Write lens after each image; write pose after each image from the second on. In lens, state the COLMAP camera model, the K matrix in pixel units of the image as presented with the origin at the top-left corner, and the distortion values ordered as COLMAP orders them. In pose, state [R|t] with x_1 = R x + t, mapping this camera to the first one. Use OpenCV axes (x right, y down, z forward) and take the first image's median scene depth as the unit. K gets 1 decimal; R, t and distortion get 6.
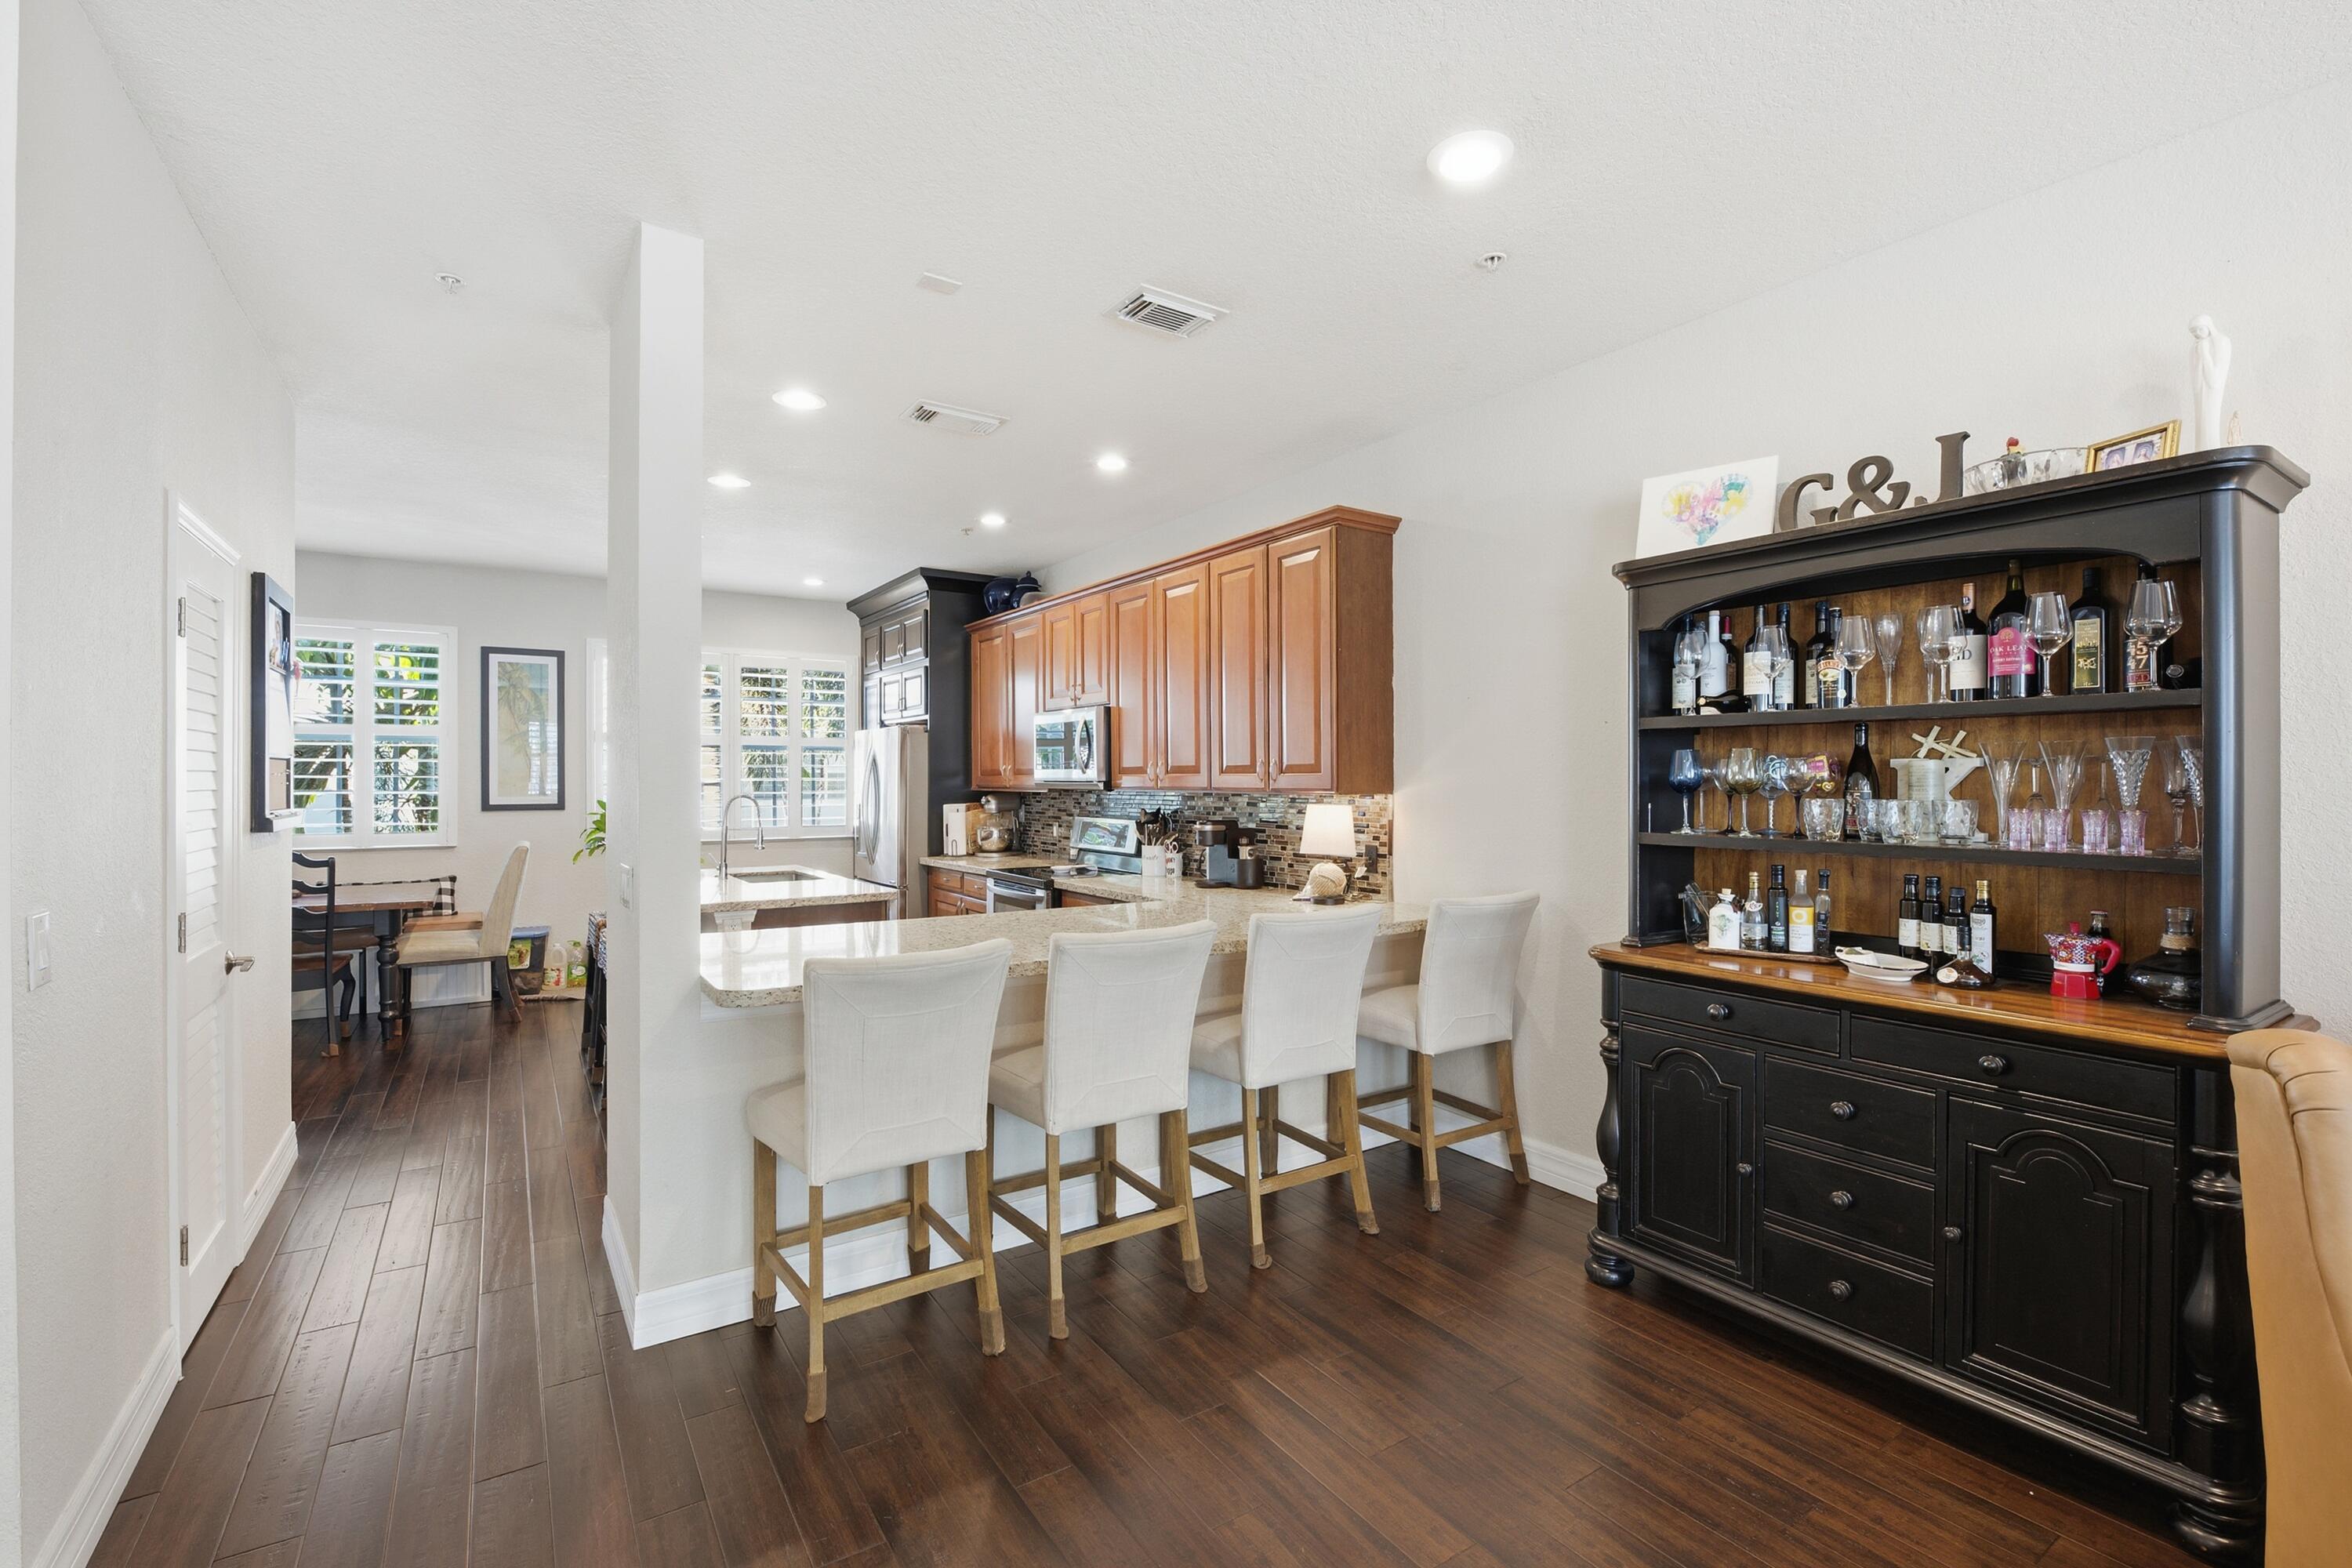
lens RADIAL K [[1013.2, 0, 1176.0], [0, 1013.2, 784.0], [0, 0, 1]] dist [-0.001197, -0.000059]
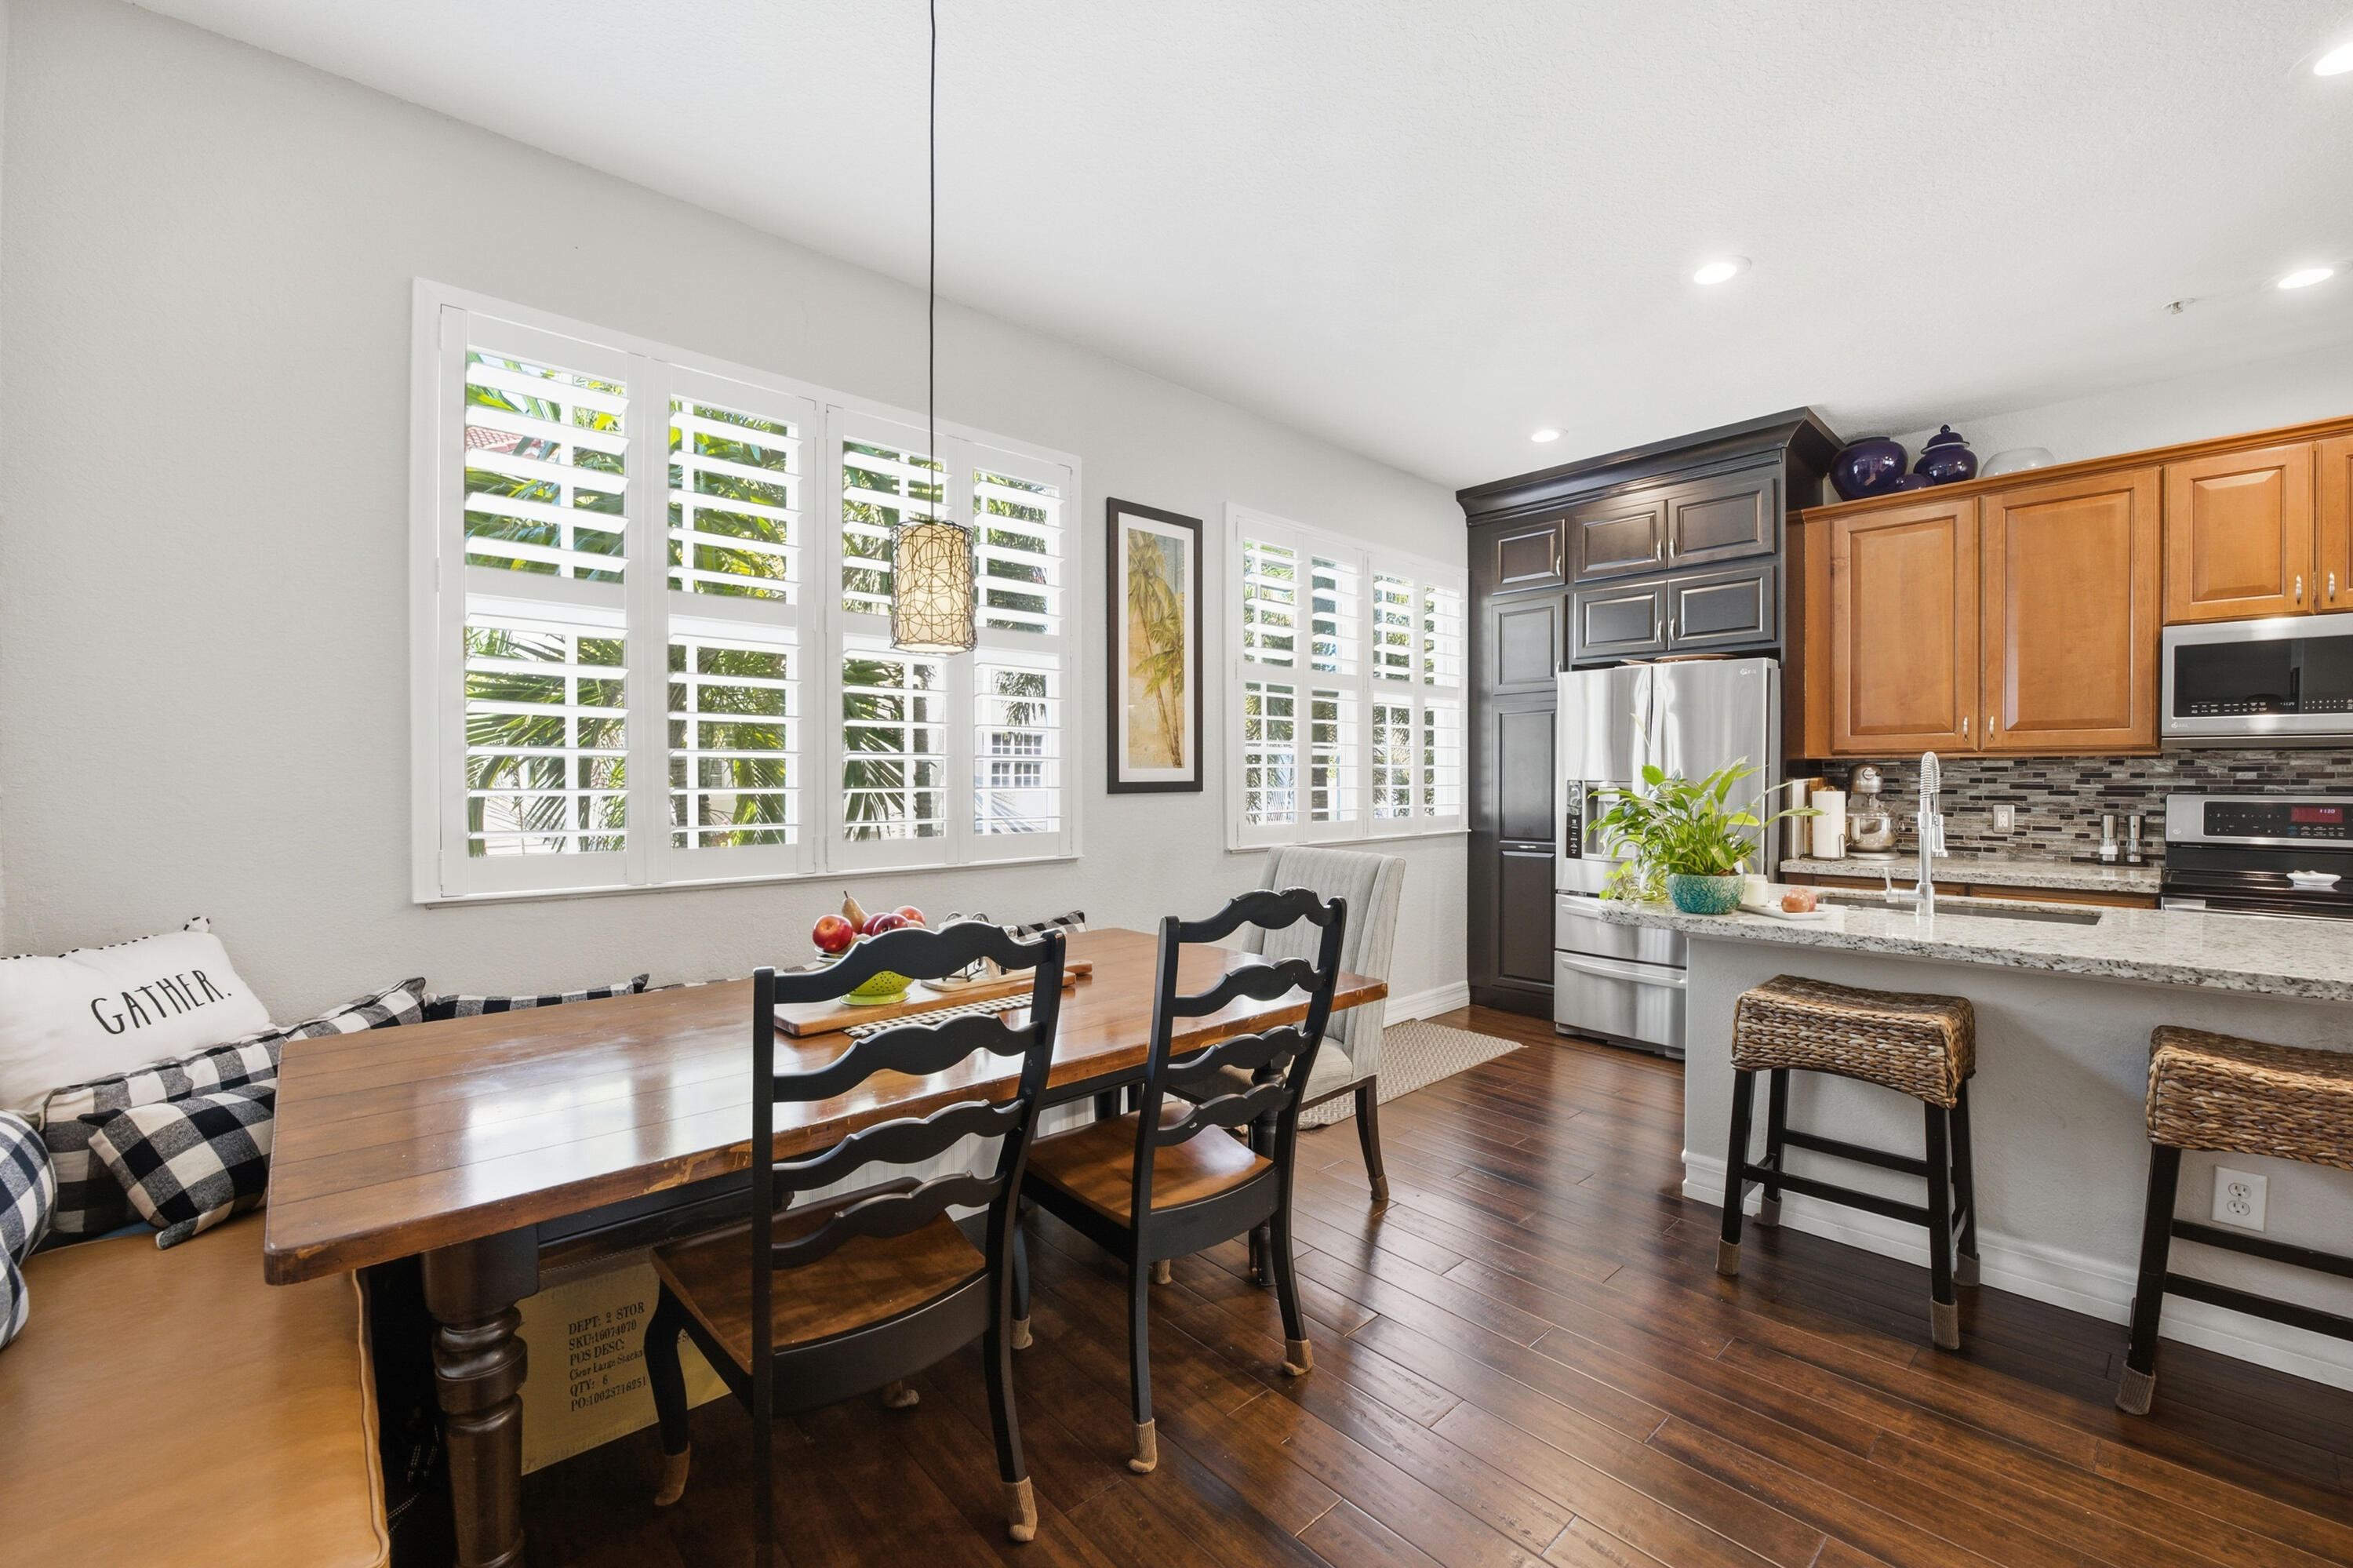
lens RADIAL K [[944.8, 0, 1176.5], [0, 944.8, 784.0], [0, 0, 1]] dist [-0.000756, -0.000101]
pose [[0.986233, -0.003927, 0.165314, -0.732607], [0.002642, 0.999965, 0.007989, 0.017371], [-0.165340, -0.007442, 0.986209, 0.477469]]
